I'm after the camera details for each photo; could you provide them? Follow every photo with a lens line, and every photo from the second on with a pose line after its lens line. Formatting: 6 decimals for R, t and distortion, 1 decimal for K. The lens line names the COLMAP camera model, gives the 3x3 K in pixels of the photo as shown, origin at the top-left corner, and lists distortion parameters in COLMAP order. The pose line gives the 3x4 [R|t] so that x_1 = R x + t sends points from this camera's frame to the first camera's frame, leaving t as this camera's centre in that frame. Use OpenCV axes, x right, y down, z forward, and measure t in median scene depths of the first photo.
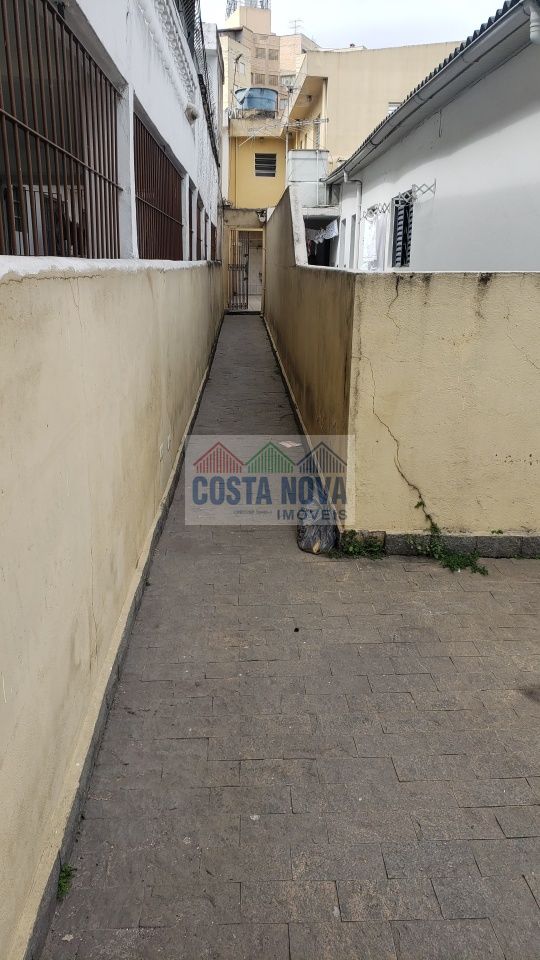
lens RADIAL K [[754.0, 0, 270.7], [0, 754.0, 481.2], [0, 0, 1]] dist [0.047180, -0.034575]
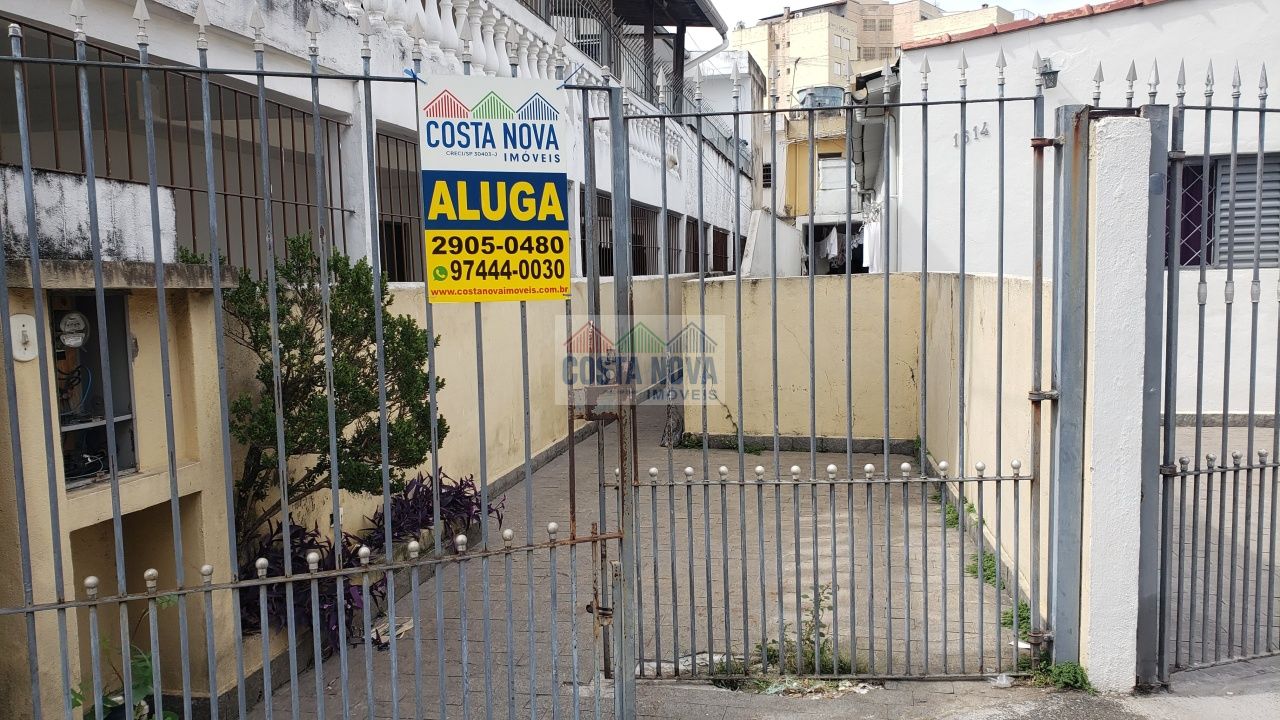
lens RADIAL K [[1005.3, 0, 639.9], [0, 1005.3, 360.2], [0, 0, 1]] dist [0.047180, -0.034575]
pose [[0.966806, -0.015160, -0.255060, 0.505745], [-0.033809, 0.981871, -0.186512, 0.288108], [0.253264, 0.188944, 0.948766, -1.011821]]
